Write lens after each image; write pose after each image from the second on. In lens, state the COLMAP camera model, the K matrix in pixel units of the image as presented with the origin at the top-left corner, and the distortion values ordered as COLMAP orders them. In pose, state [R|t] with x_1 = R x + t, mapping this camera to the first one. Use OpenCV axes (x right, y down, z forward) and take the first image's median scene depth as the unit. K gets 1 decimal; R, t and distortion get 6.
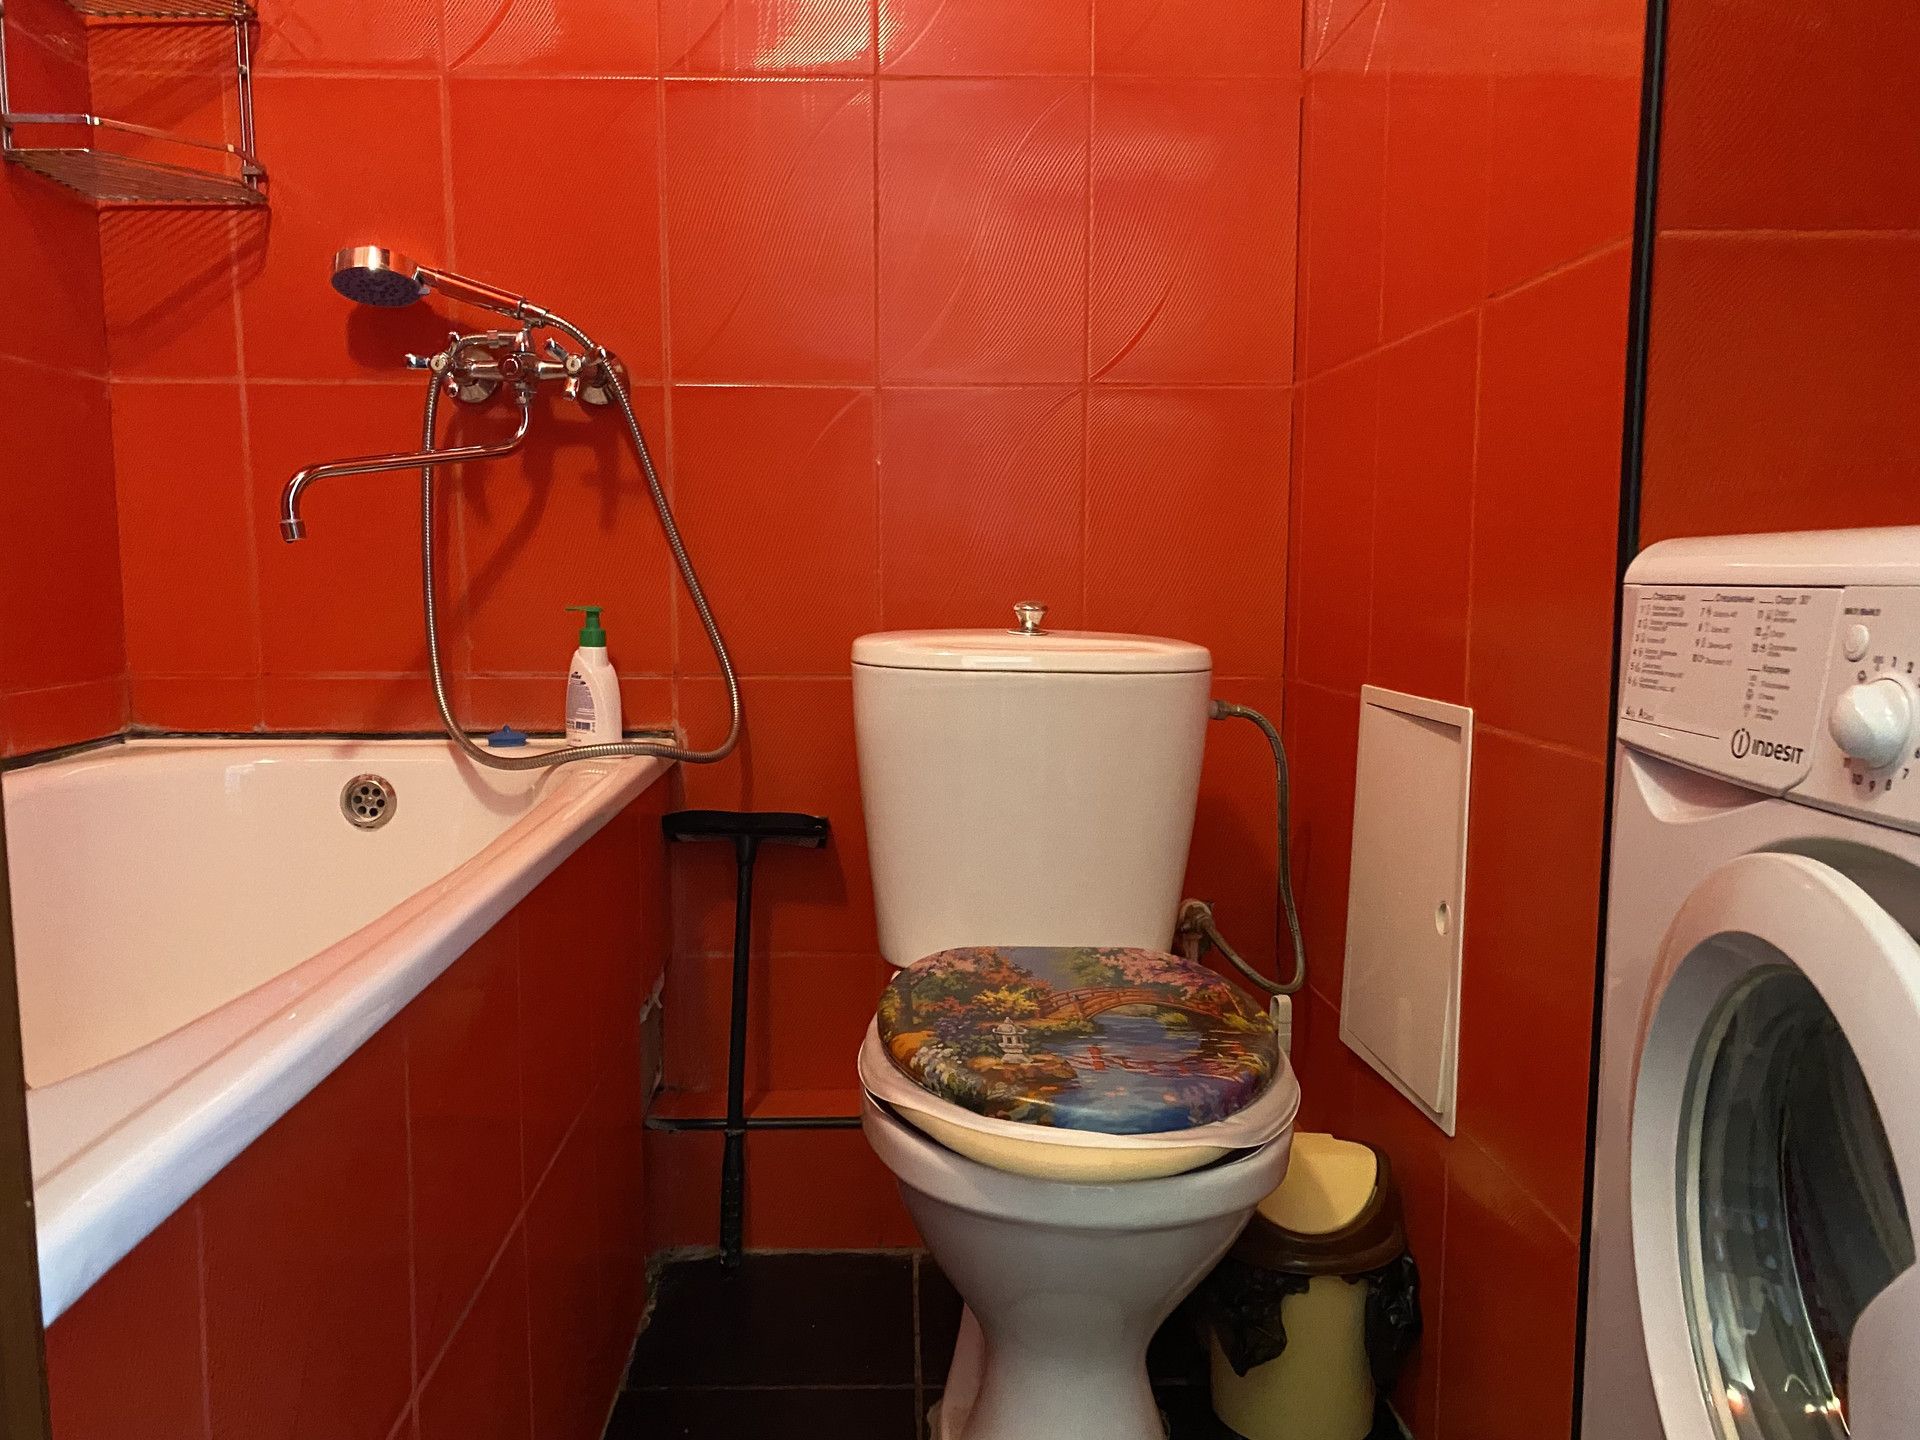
lens RADIAL K [[1443.2, 0, 967.3], [0, 1443.2, 749.2], [0, 0, 1]] dist [0.042548, -0.062156]
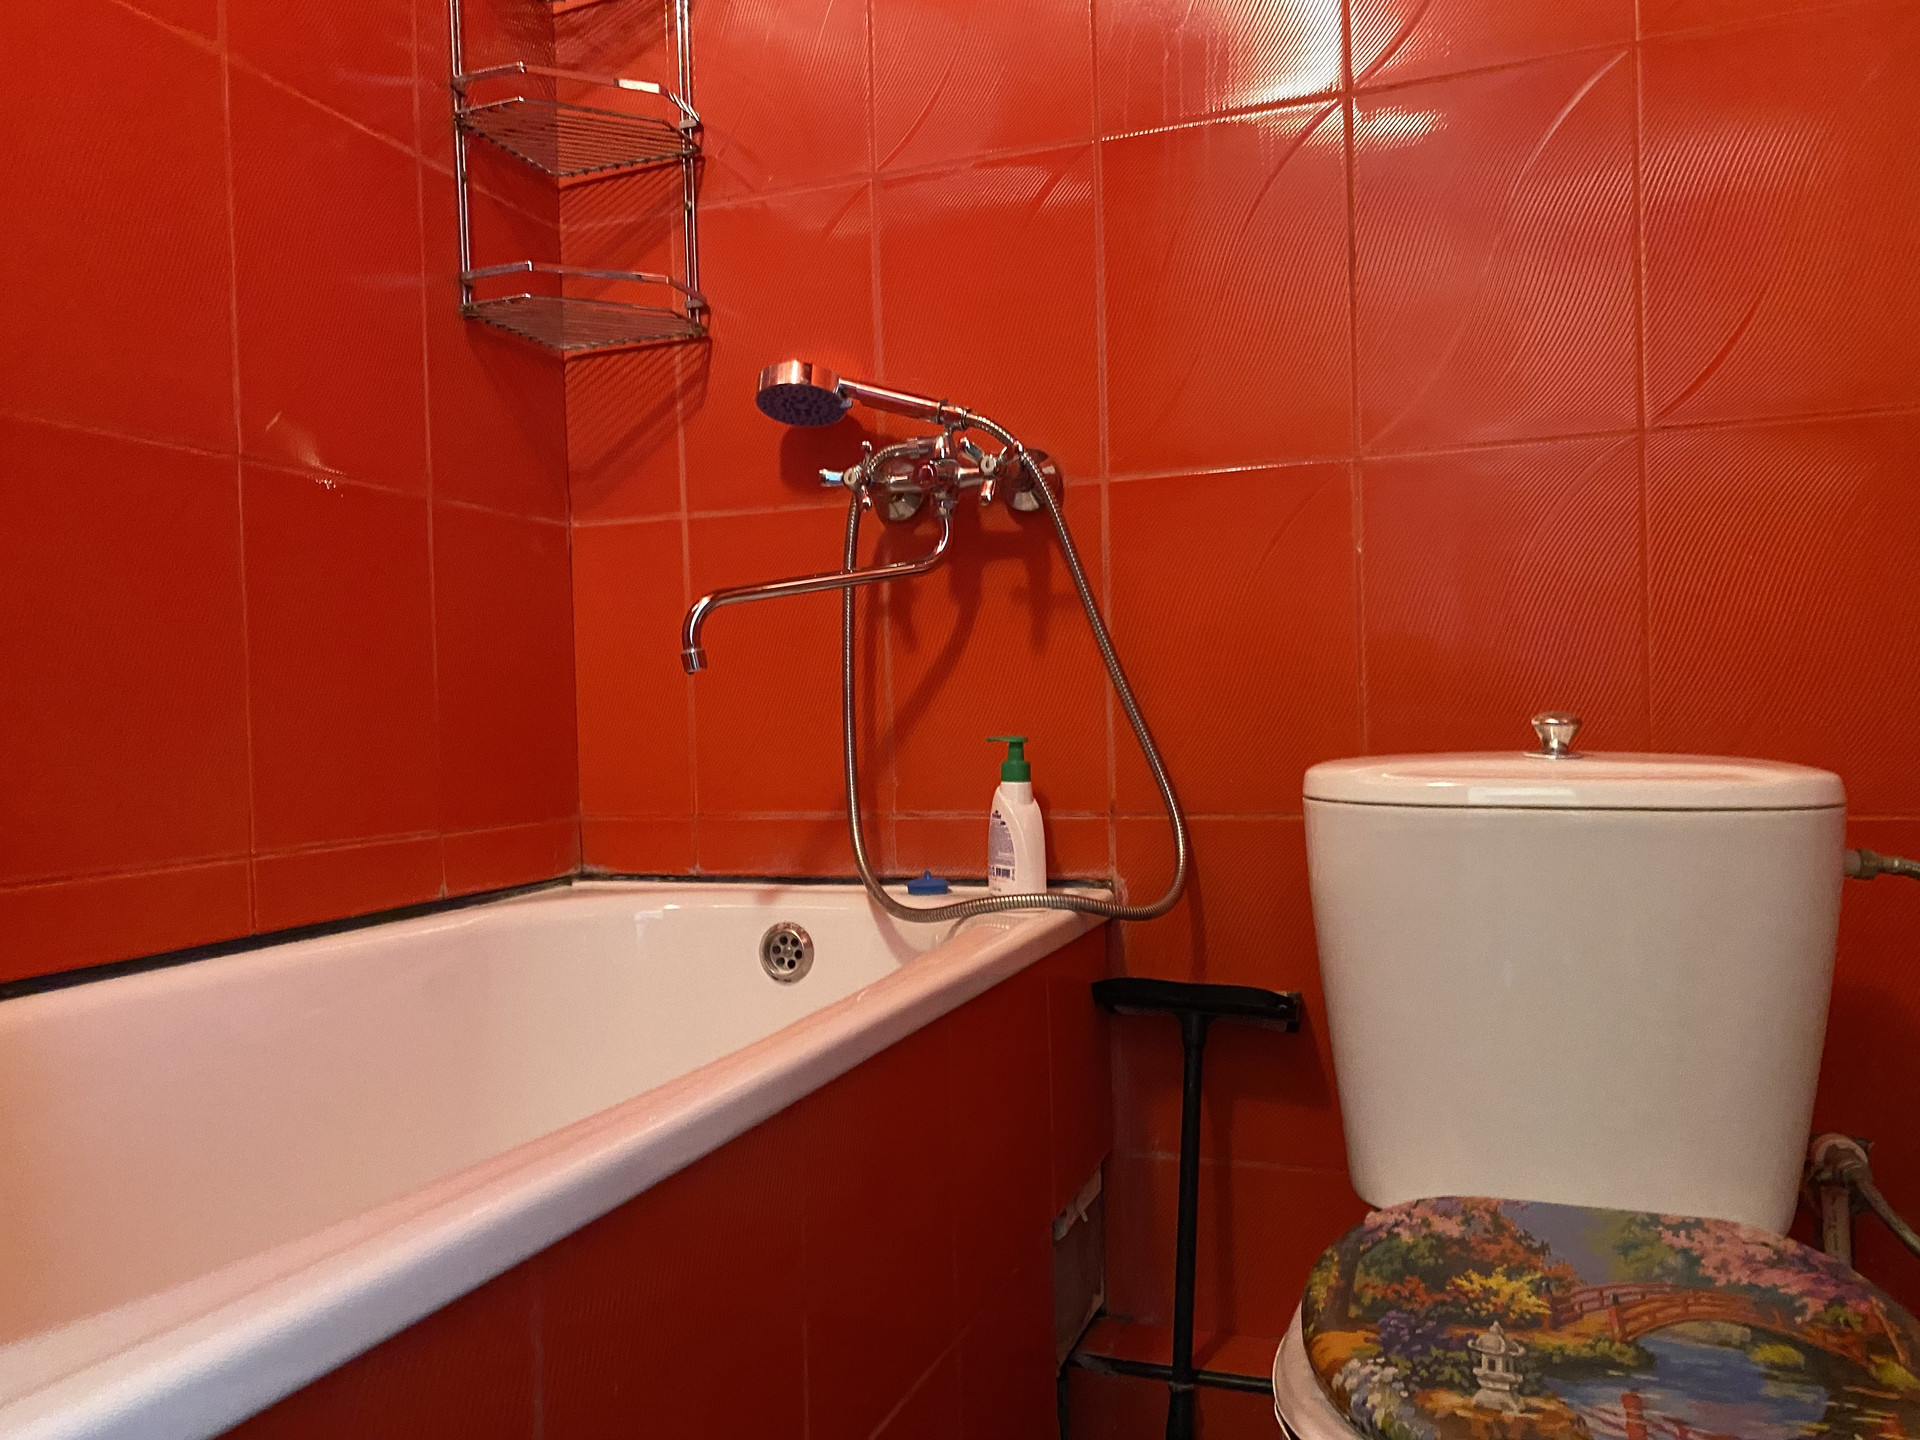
lens RADIAL K [[1443.2, 0, 964.9], [0, 1443.2, 739.9], [0, 0, 1]] dist [0.042548, -0.062156]
pose [[0.919297, -0.022270, -0.392934, 0.062681], [-0.018687, 0.994802, -0.100101, -0.009935], [0.393120, 0.099365, 0.914102, 0.224633]]
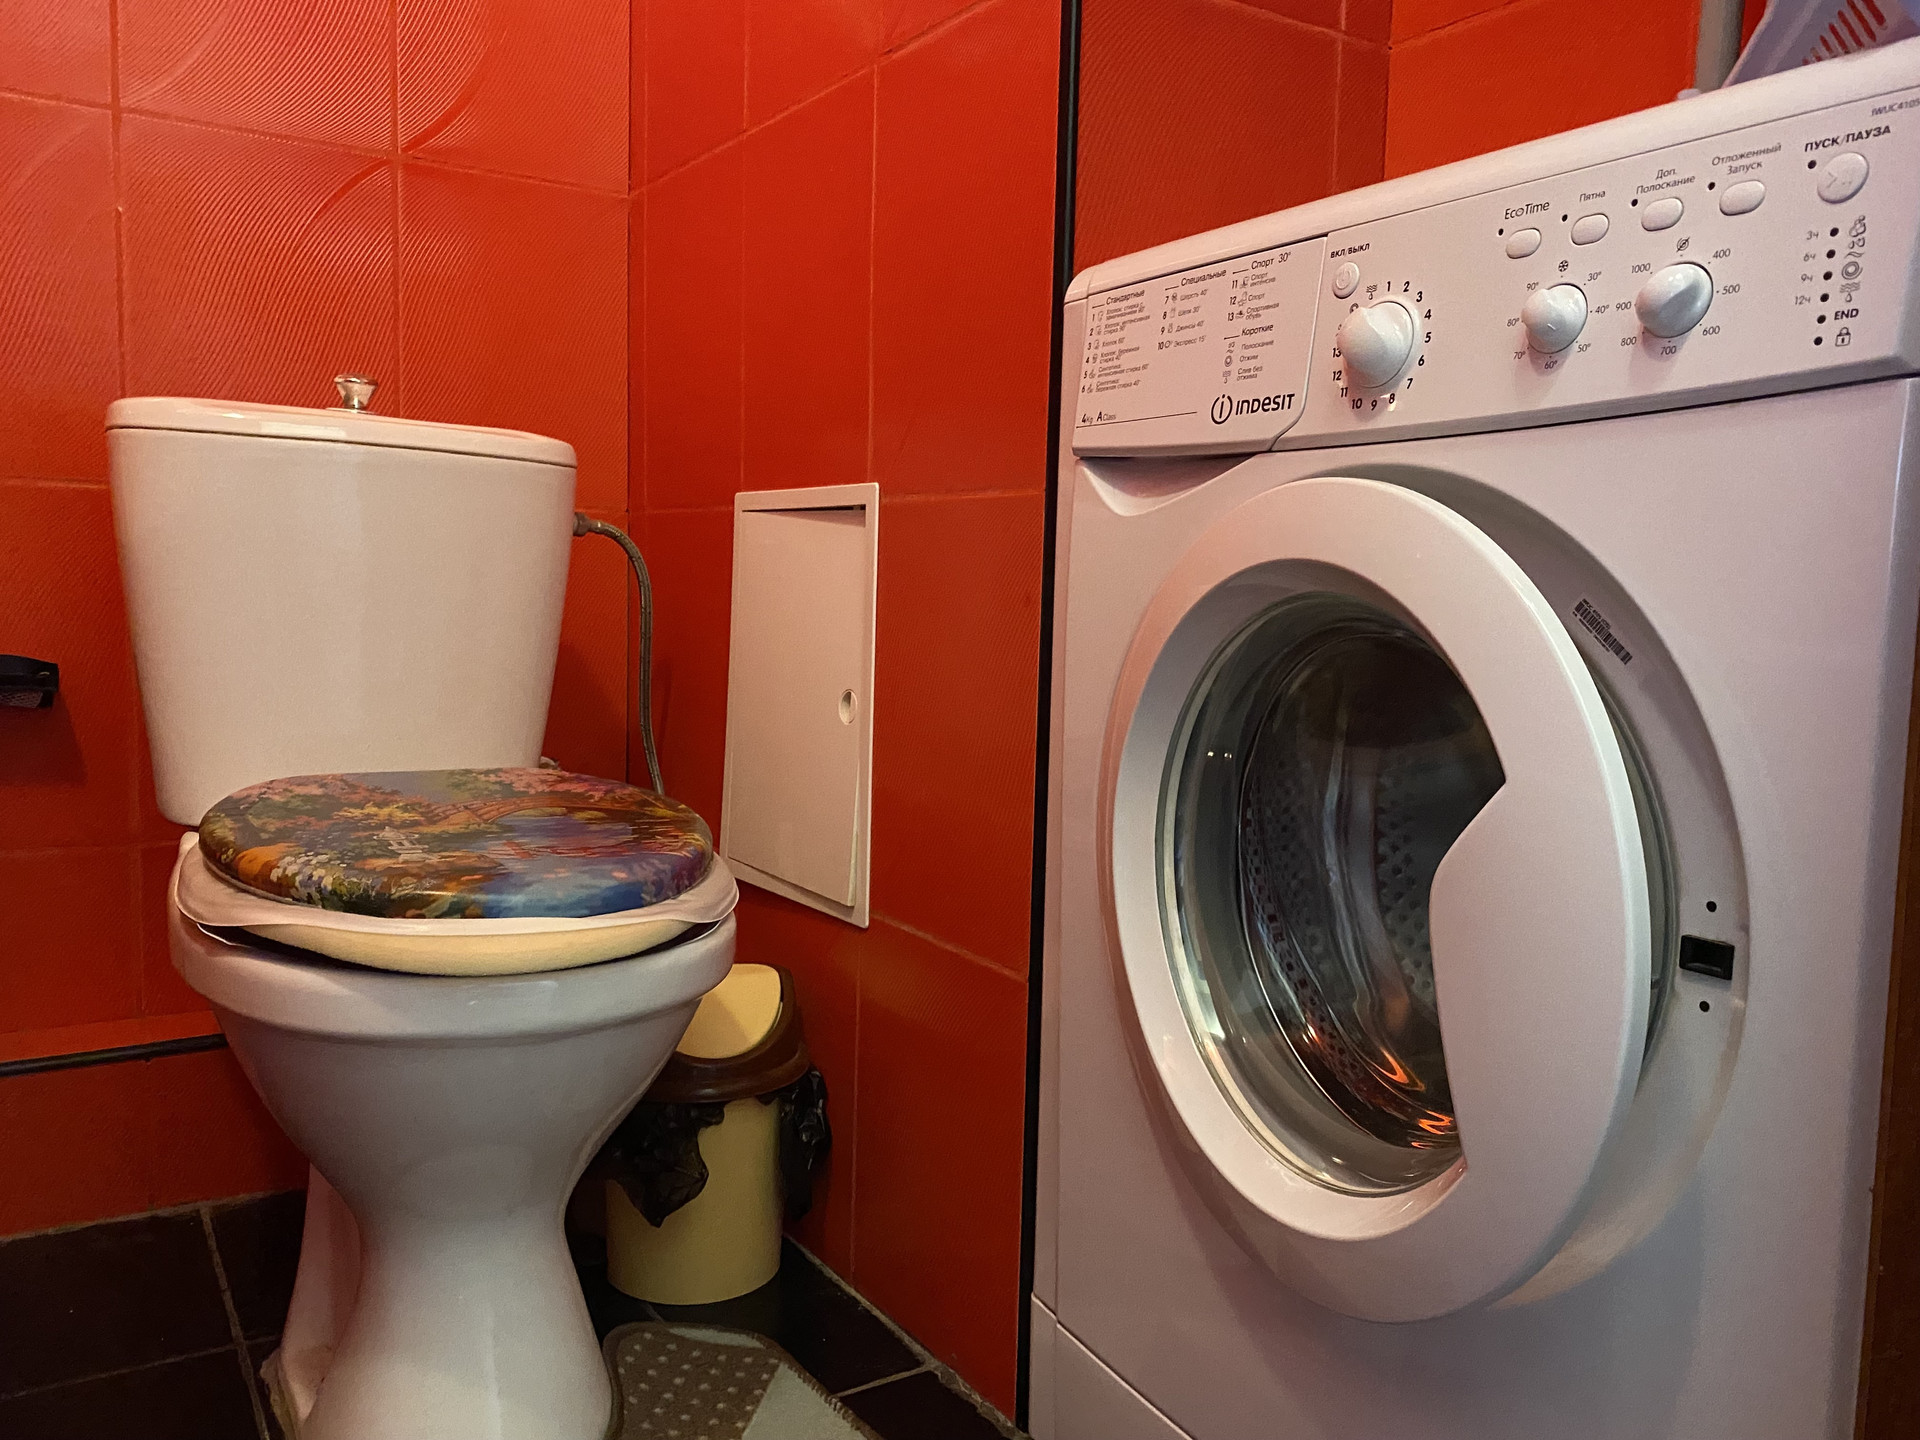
lens RADIAL K [[1443.2, 0, 953.0], [0, 1443.2, 719.4], [0, 0, 1]] dist [0.042548, -0.062156]
pose [[0.868148, -0.030877, 0.495344, -0.085490], [0.035356, 0.999375, 0.000330, 0.118523], [-0.495045, 0.017227, 0.868697, 0.115264]]
